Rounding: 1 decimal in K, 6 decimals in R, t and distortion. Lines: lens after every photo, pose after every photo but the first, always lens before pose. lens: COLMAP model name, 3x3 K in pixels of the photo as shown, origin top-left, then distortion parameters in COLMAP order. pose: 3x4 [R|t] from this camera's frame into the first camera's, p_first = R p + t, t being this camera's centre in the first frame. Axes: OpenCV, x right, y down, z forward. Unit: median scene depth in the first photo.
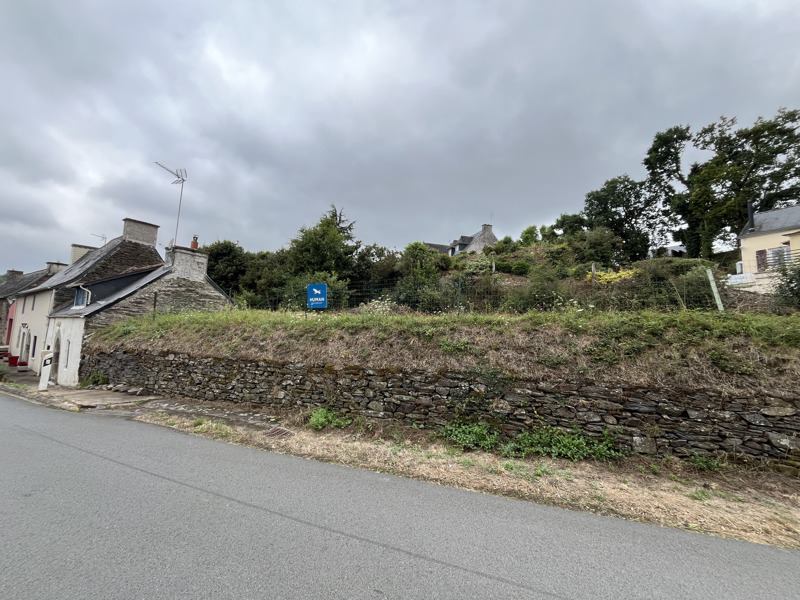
lens RADIAL K [[322.3, 0, 398.6], [0, 322.3, 296.9], [0, 0, 1]] dist [-0.002958, -0.000441]
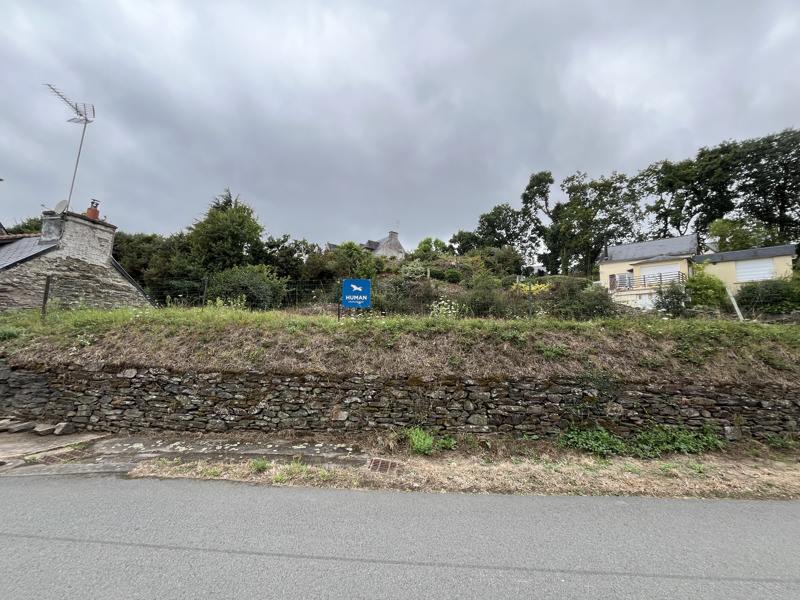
lens RADIAL K [[322.3, 0, 398.6], [0, 322.3, 293.4], [0, 0, 1]] dist [-0.002958, -0.000441]
pose [[0.935539, 0.047709, 0.349988, -0.173974], [-0.040204, 0.998780, -0.028680, 0.006460], [-0.350929, 0.012760, 0.936315, 0.067419]]
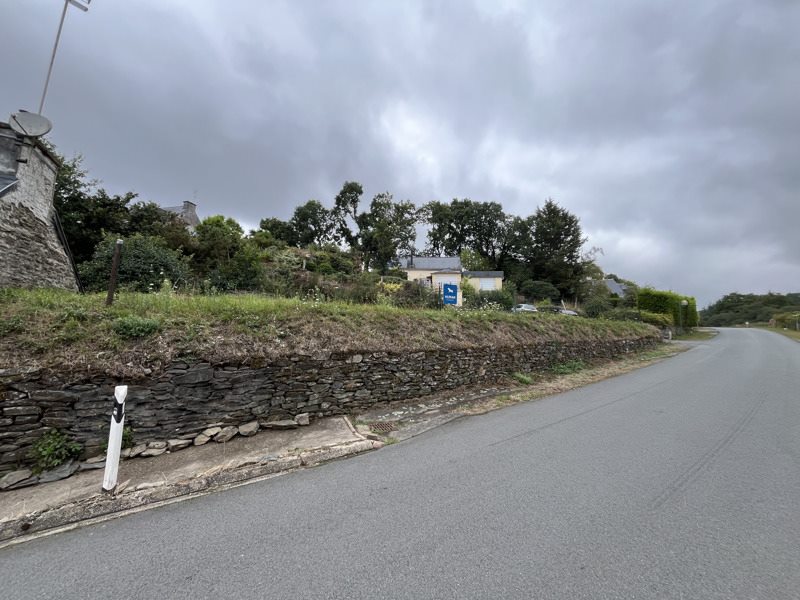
lens RADIAL K [[322.3, 0, 398.6], [0, 322.3, 291.7], [0, 0, 1]] dist [-0.002958, -0.000441]
pose [[0.470677, 0.081465, 0.878537, -0.551660], [-0.084001, 0.995343, -0.047292, 0.024038], [-0.878298, -0.051539, 0.475328, 0.231871]]
